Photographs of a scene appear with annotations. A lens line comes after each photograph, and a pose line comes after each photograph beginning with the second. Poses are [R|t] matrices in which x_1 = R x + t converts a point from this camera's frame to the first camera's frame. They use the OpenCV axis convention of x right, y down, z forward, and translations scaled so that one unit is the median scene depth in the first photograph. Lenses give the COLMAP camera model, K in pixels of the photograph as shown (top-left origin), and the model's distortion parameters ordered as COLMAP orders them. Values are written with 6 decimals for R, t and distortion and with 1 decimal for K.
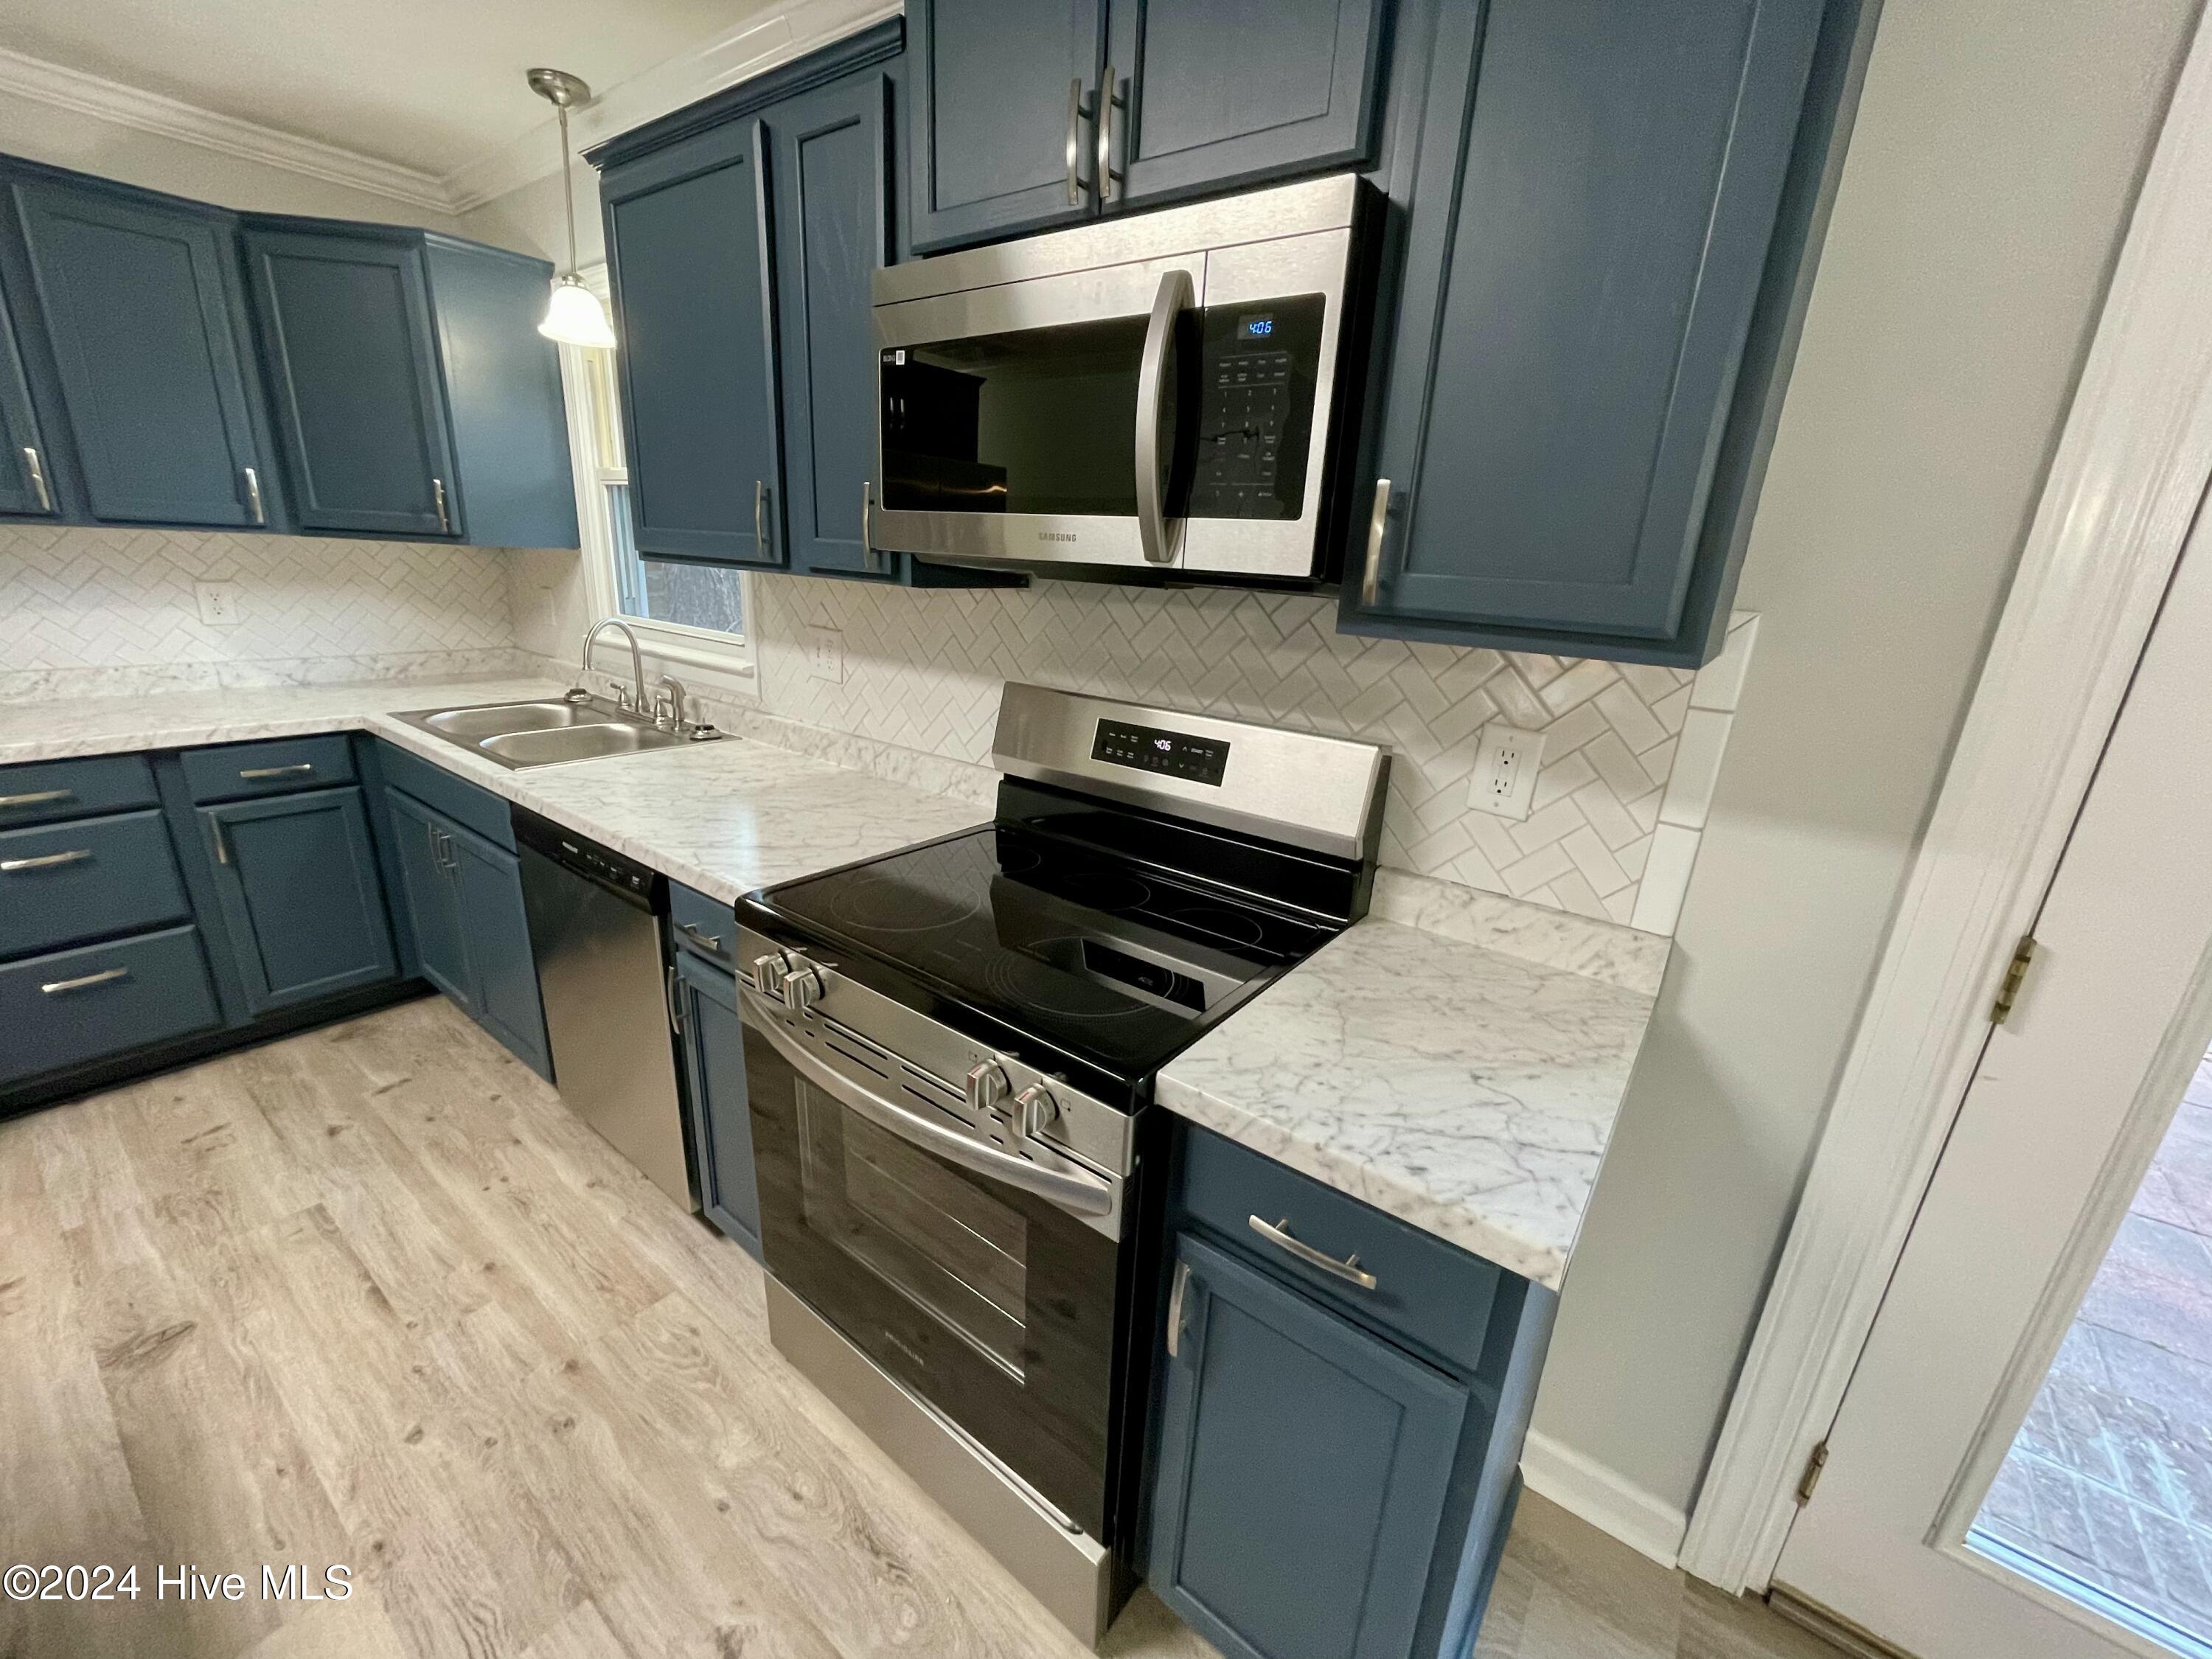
lens RADIAL K [[893.9, 0, 1110.3], [0, 893.9, 831.2], [0, 0, 1]] dist [-0.001355, -0.000397]
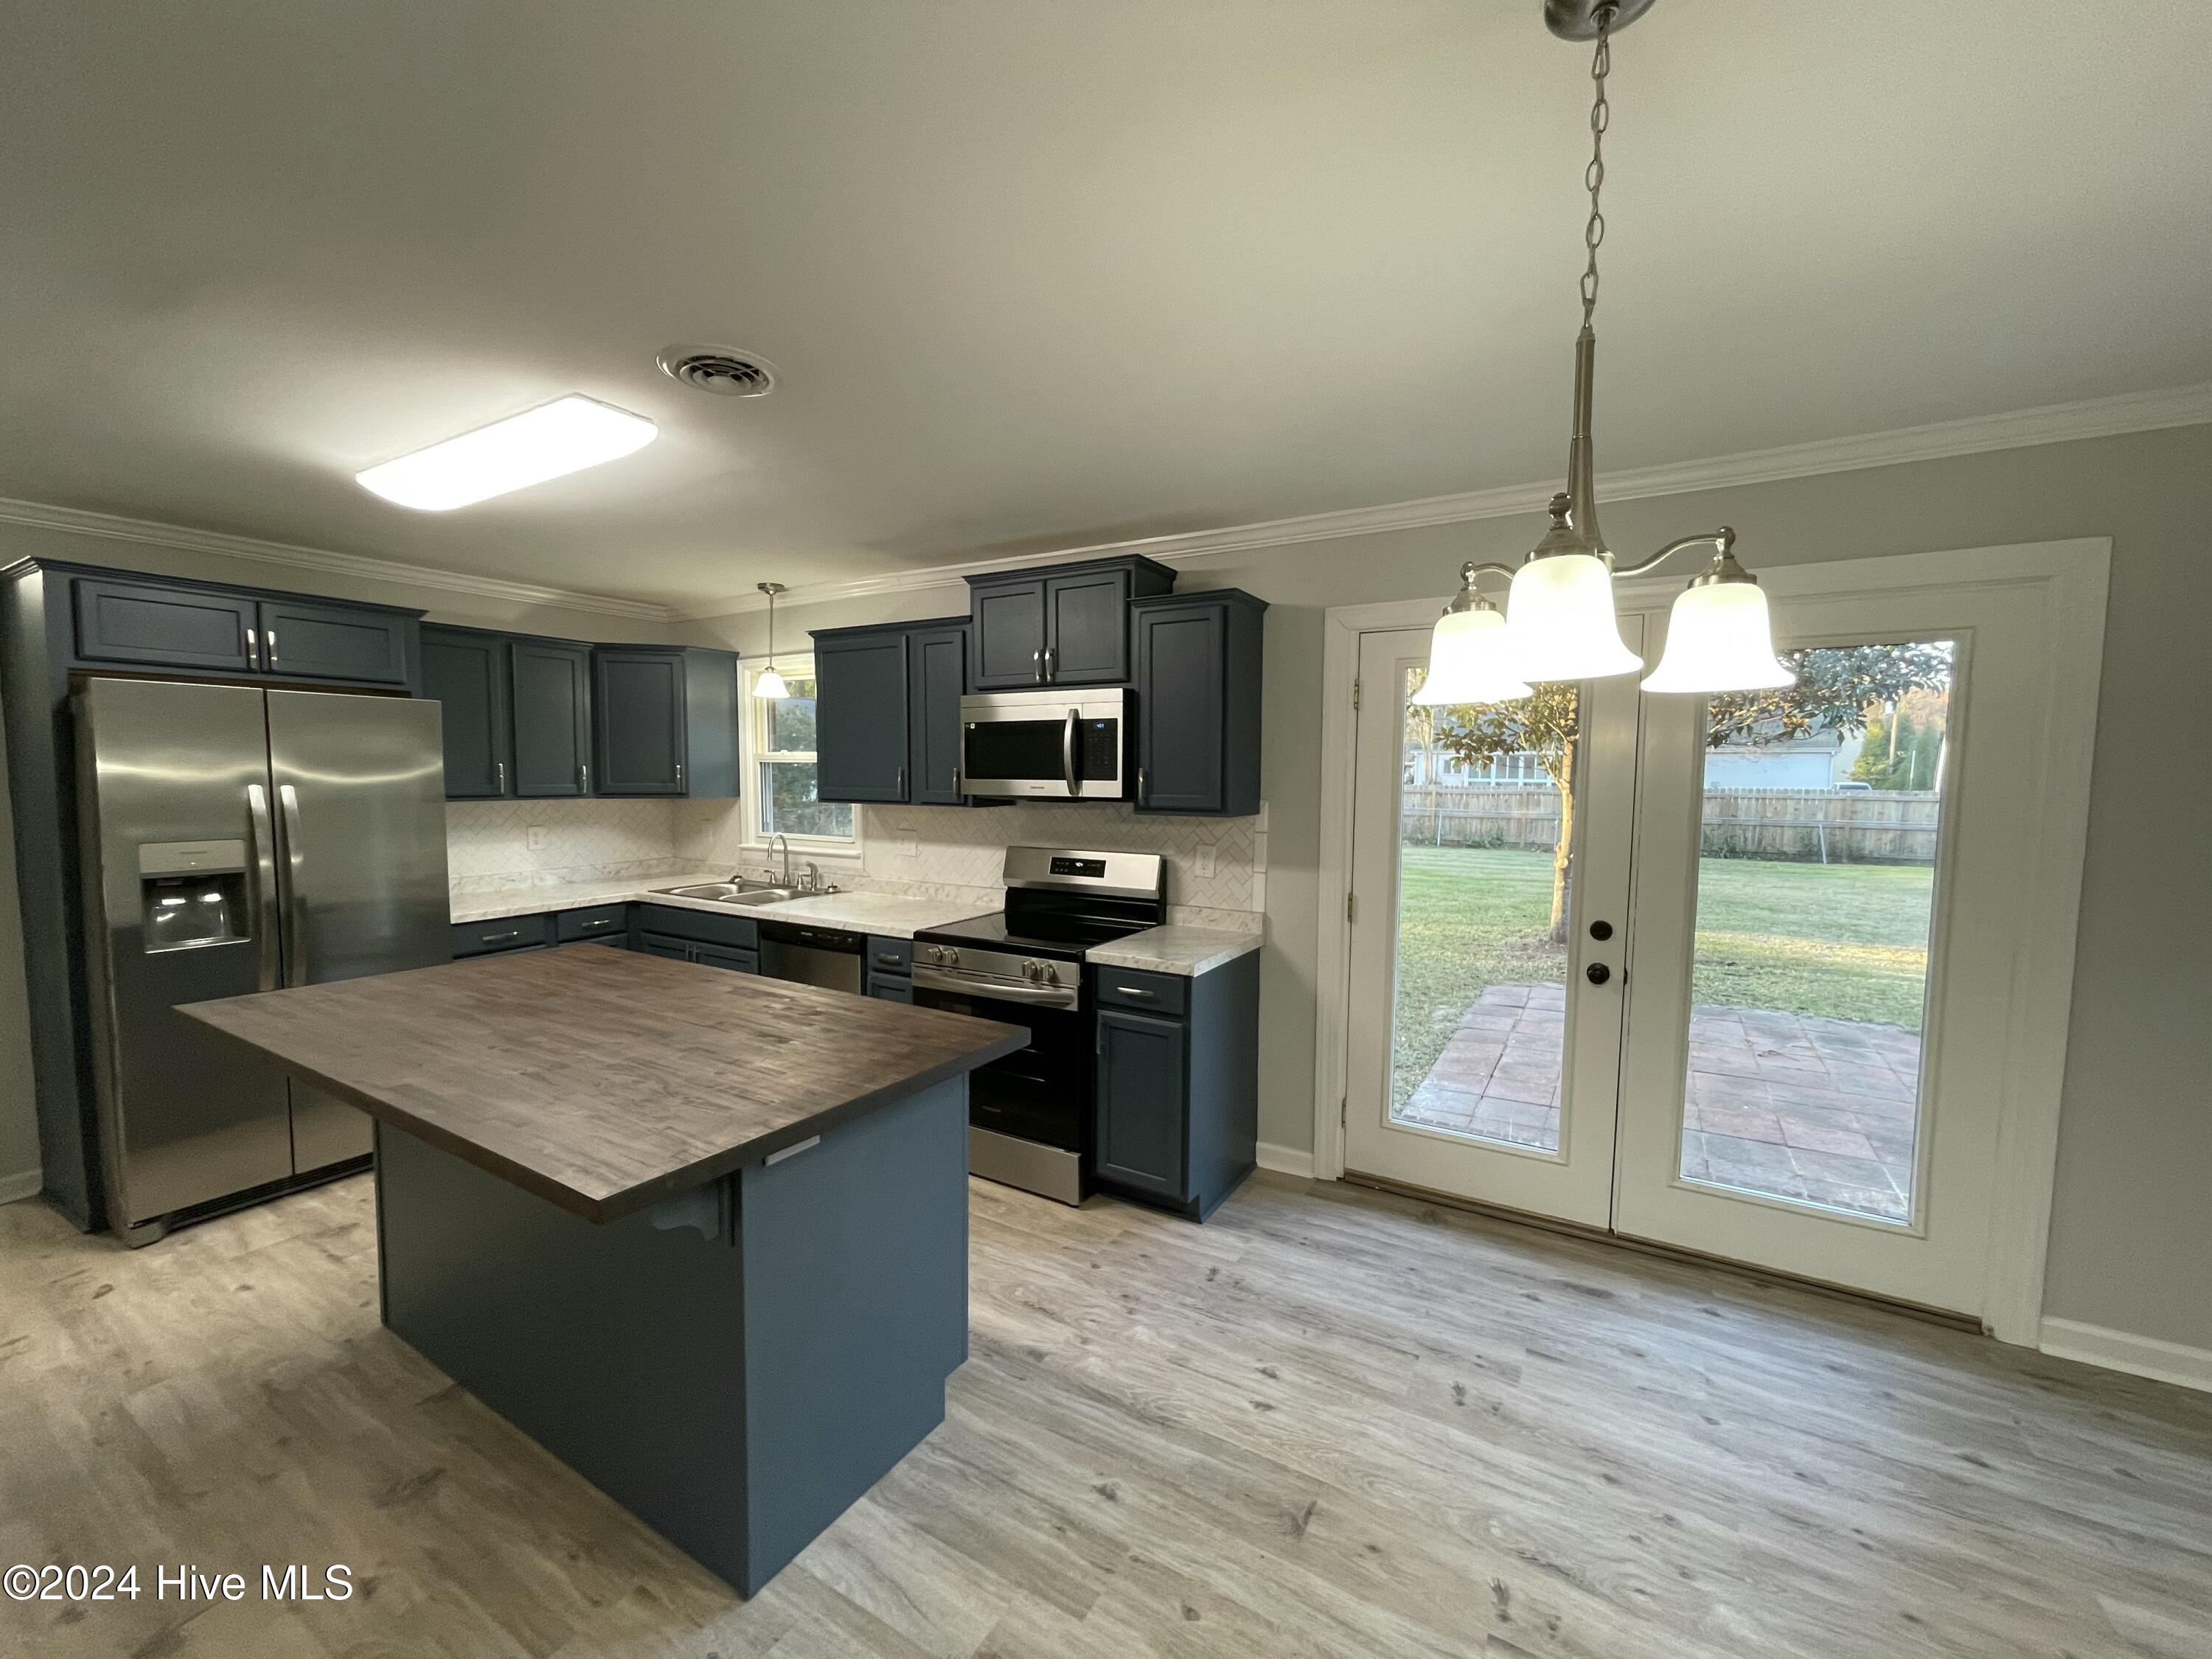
lens RADIAL K [[891.9, 0, 1106.0], [0, 891.9, 835.8], [0, 0, 1]] dist [-0.000947, 0.000259]
pose [[0.993076, -0.056256, 0.103124, -0.105411], [0.077830, 0.972636, -0.218911, 0.335943], [-0.087987, 0.225421, 0.970280, -1.272215]]
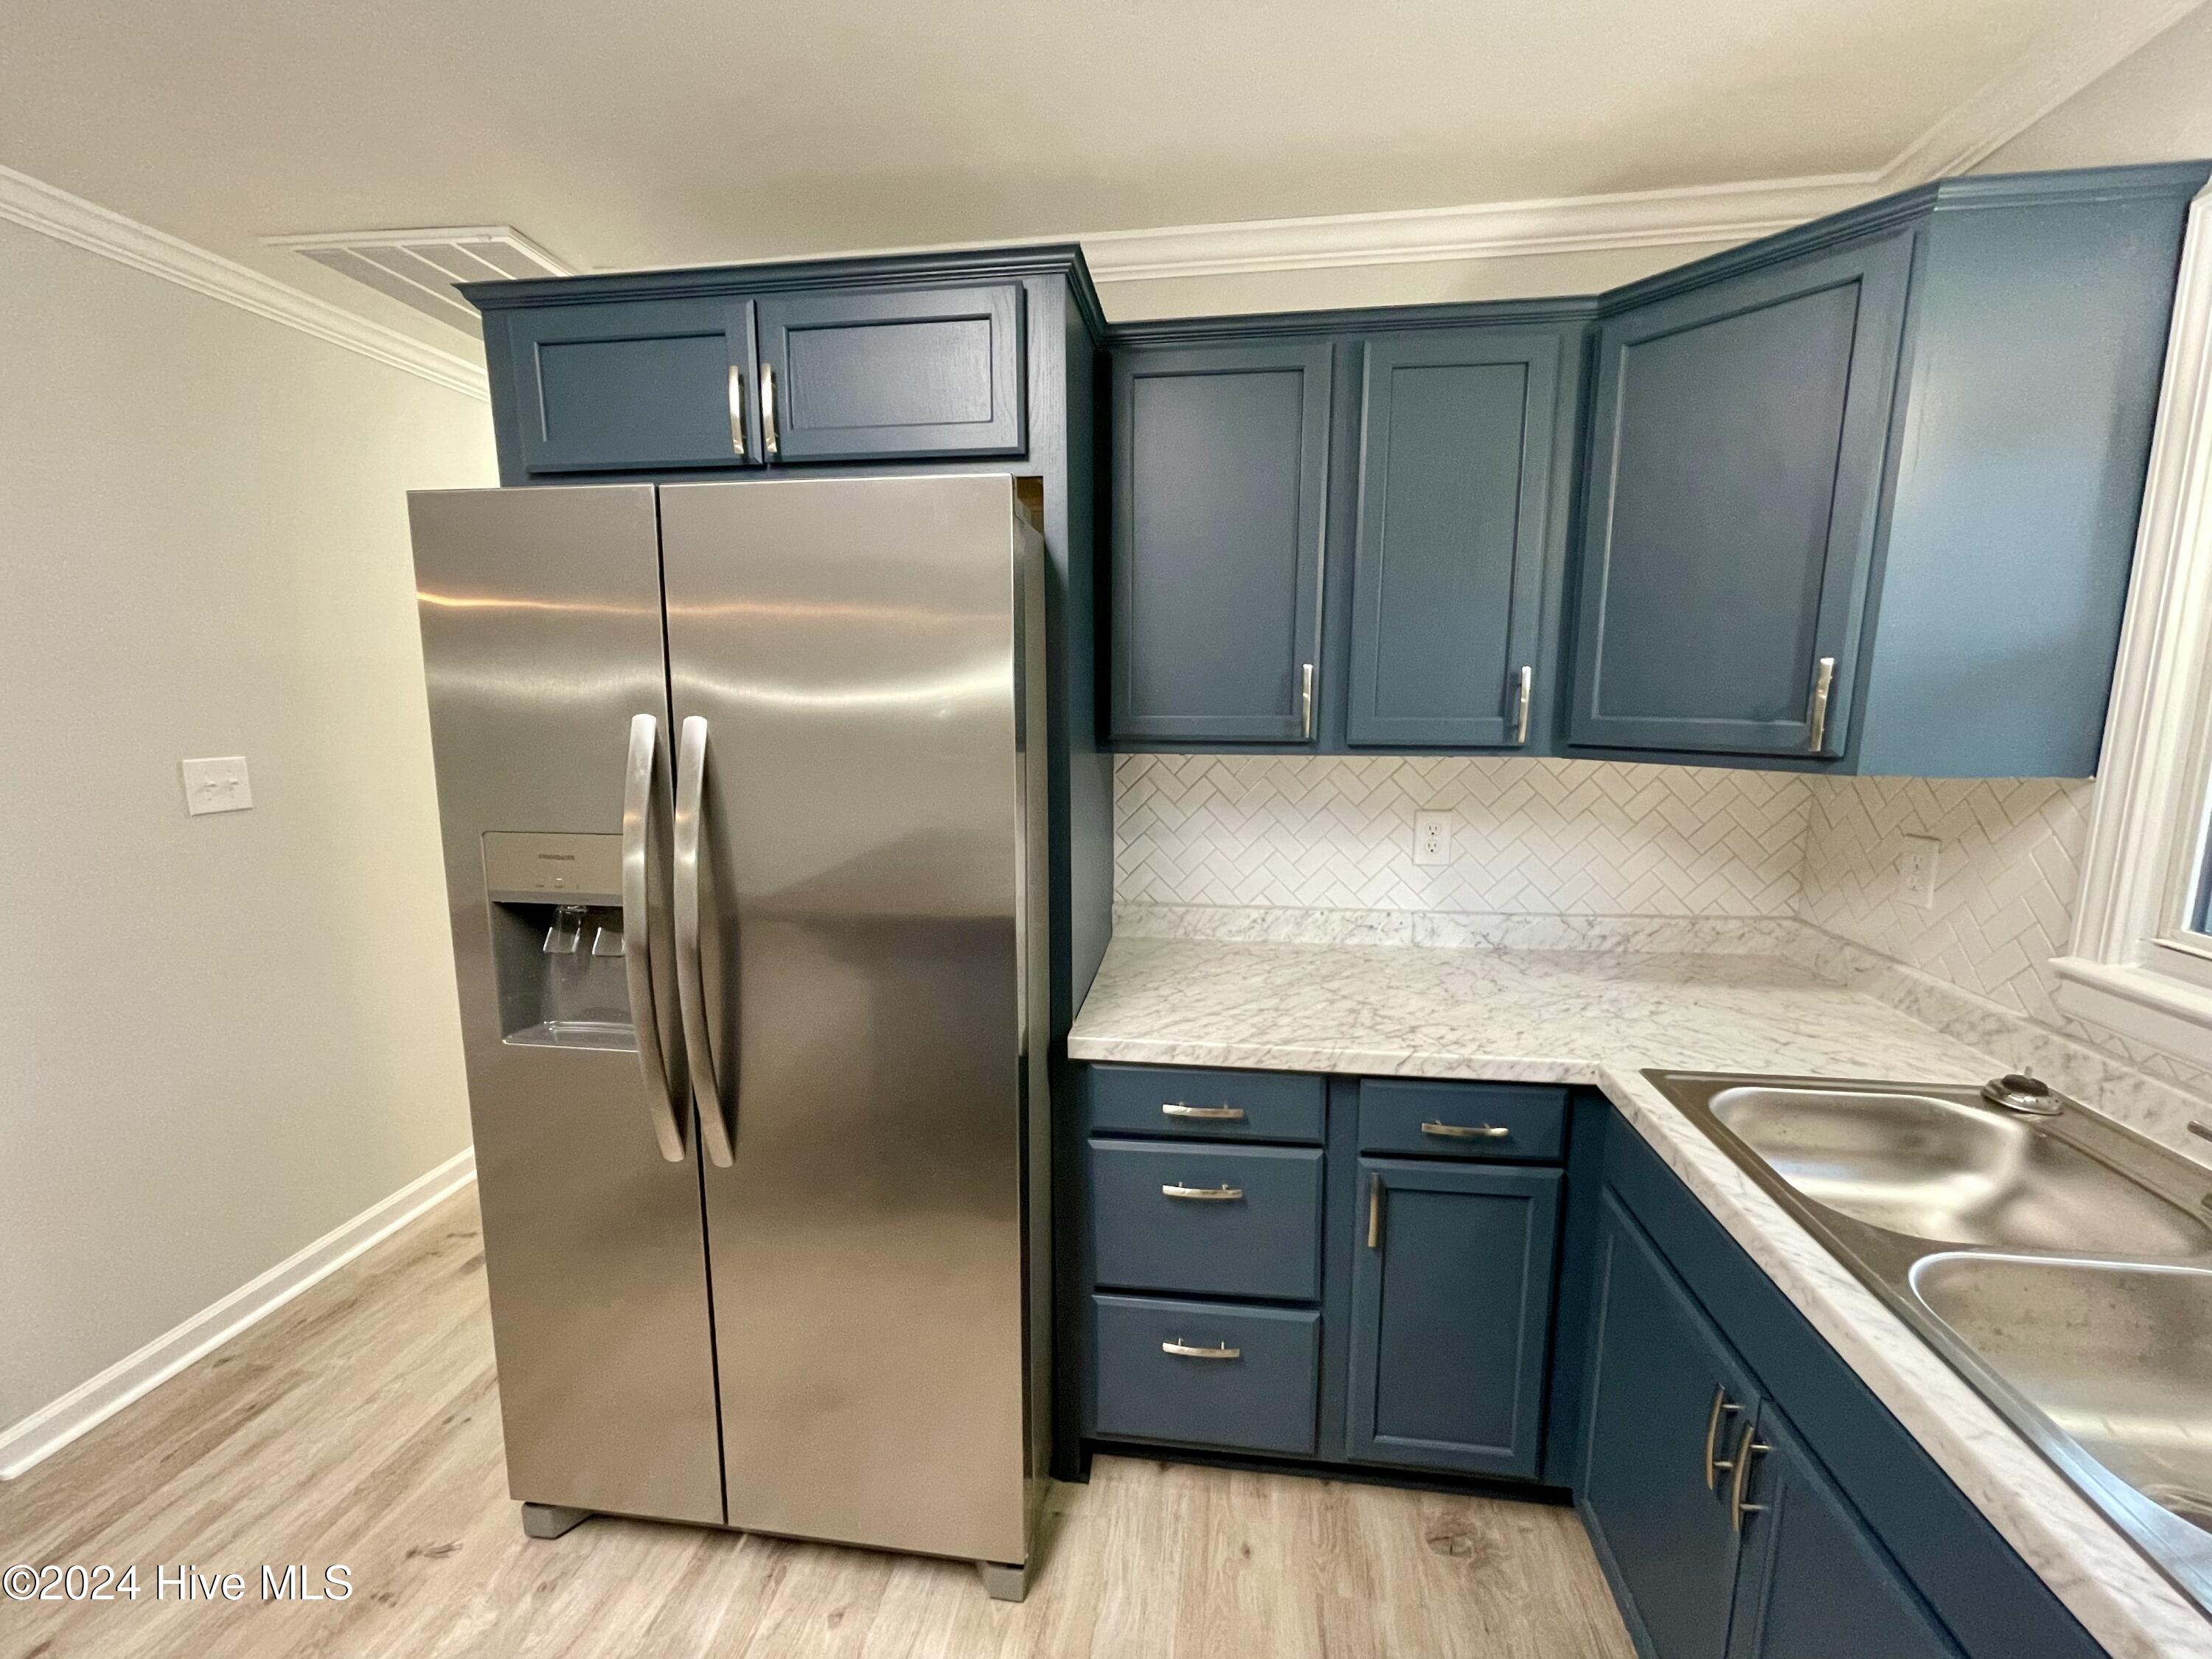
lens RADIAL K [[891.9, 0, 1106.0], [0, 891.9, 835.8], [0, 0, 1]] dist [-0.000947, 0.000259]
pose [[0.482266, 0.086819, -0.871712, -0.742886], [-0.231215, 0.972406, -0.031070, -0.267071], [0.844961, 0.216537, 0.489032, 0.614438]]
